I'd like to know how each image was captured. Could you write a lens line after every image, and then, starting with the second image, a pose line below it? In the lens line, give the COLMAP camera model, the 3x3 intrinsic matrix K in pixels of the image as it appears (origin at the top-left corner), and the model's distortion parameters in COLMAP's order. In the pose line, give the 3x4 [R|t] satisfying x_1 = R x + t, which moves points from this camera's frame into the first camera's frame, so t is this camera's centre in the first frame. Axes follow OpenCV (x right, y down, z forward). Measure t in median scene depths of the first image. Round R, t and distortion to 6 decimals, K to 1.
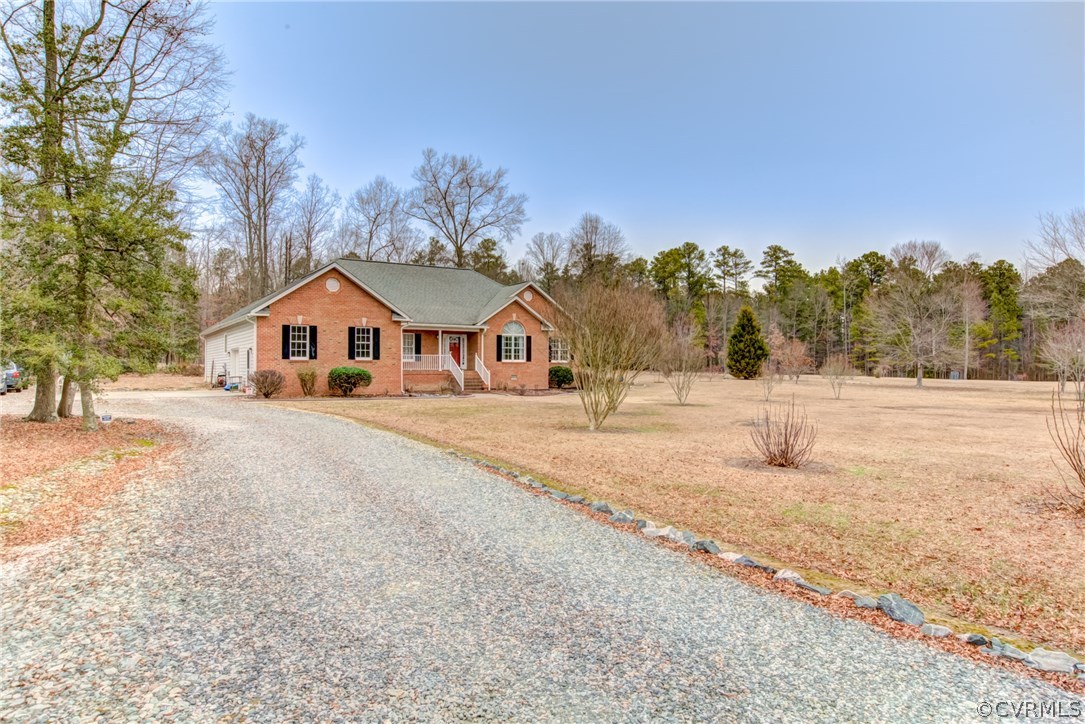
lens RADIAL K [[690.5, 0, 544.5], [0, 690.5, 362.2], [0, 0, 1]] dist [0.002220, 0.000045]
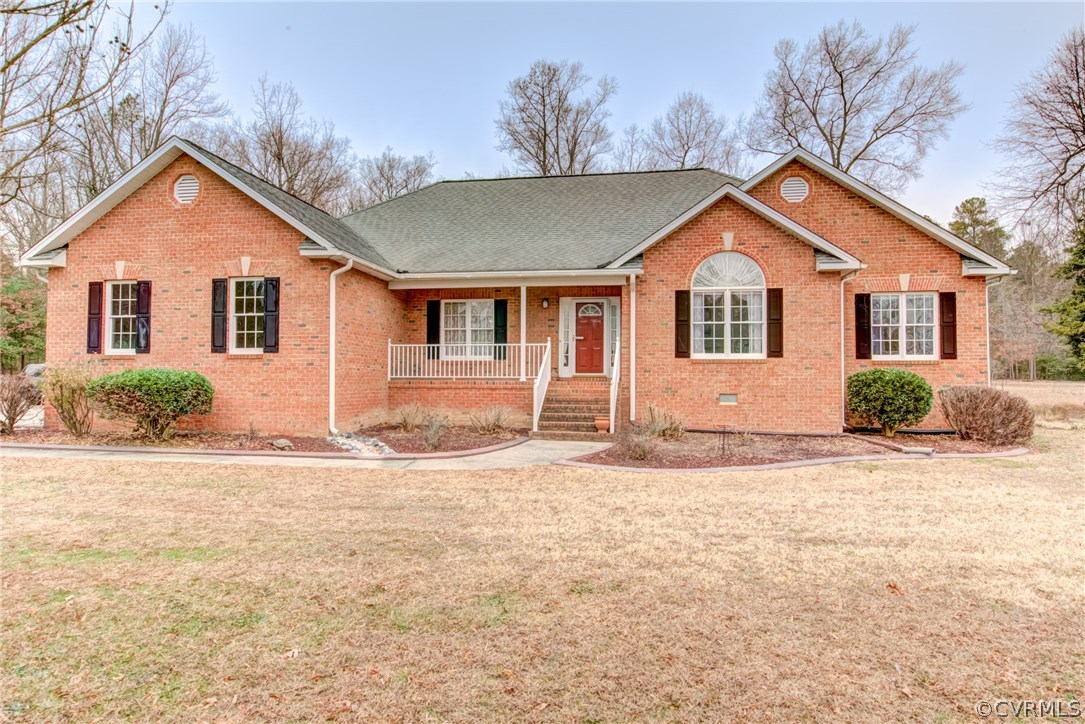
lens RADIAL K [[658.3, 0, 540.8], [0, 658.3, 358.7], [0, 0, 1]] dist [0.002140, -0.000900]
pose [[0.742037, -0.019488, -0.670075, 0.122675], [0.001480, 0.999623, -0.027433, 0.009447], [0.670357, 0.019365, 0.741786, 0.661789]]
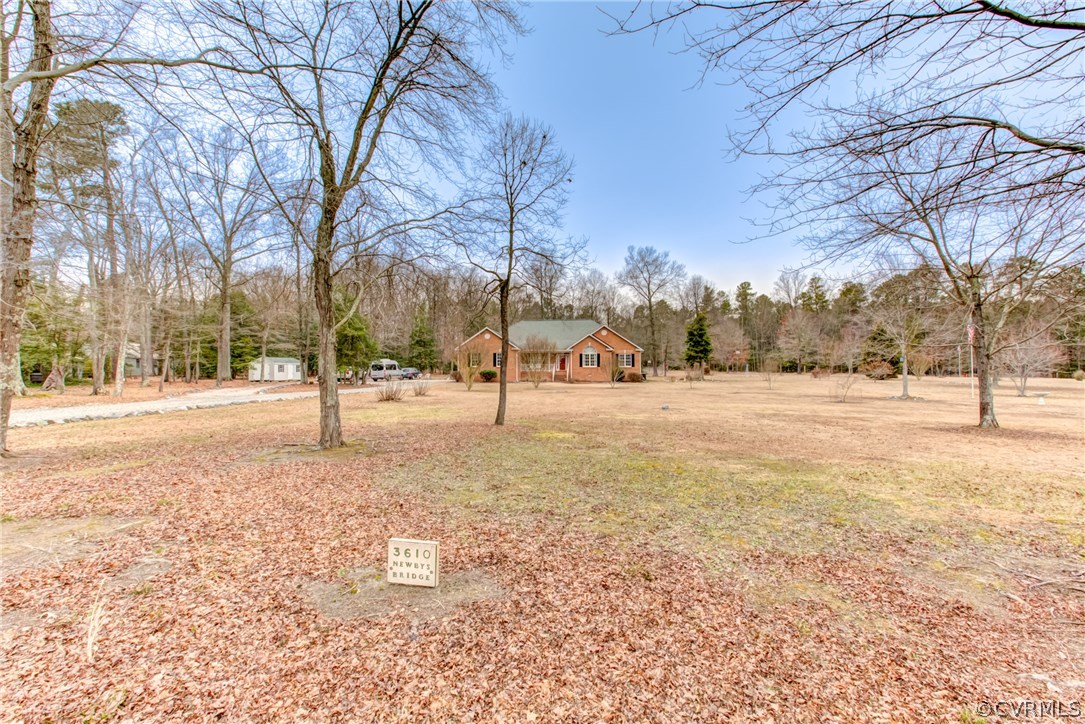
lens RADIAL K [[500.5, 0, 541.7], [0, 500.5, 364.8], [0, 0, 1]] dist [0.001137, 0.000075]
pose [[0.778957, -0.015770, -0.626879, 0.740844], [0.007626, 0.999848, -0.015677, 0.014291], [0.627031, 0.007431, 0.778959, -0.191944]]
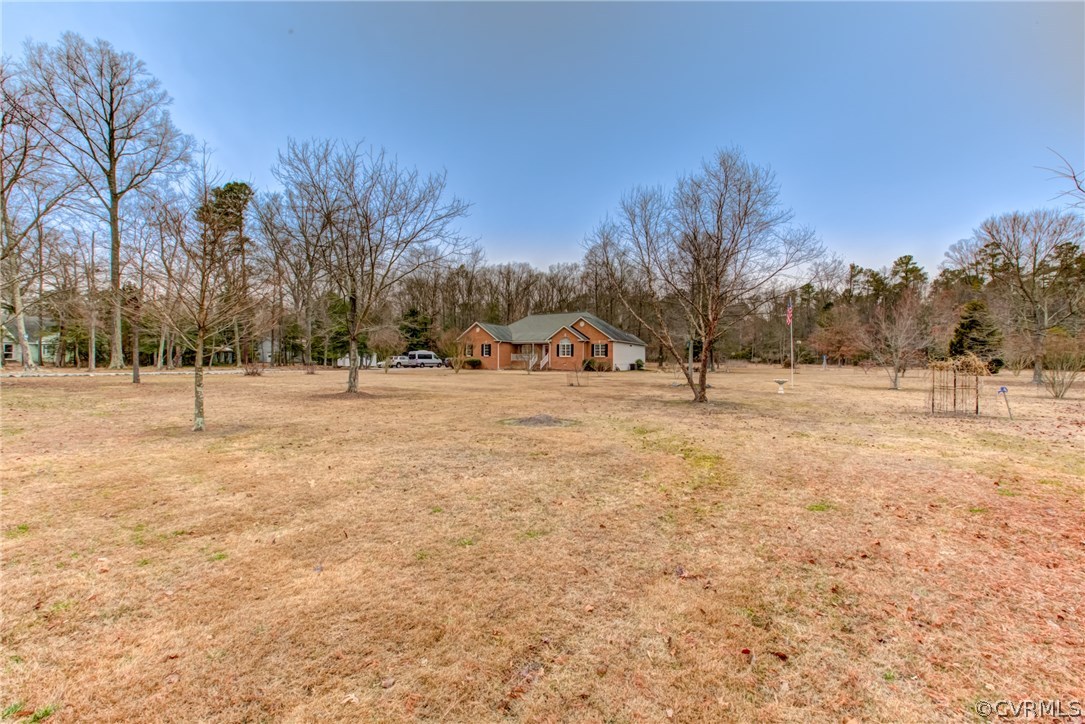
lens RADIAL K [[500.5, 0, 541.4], [0, 500.5, 362.3], [0, 0, 1]] dist [0.001137, 0.000075]
pose [[0.437148, -0.004379, -0.899379, 1.289027], [-0.003132, 0.999975, -0.006391, 0.026250], [0.899384, 0.005611, 0.437123, 0.273268]]
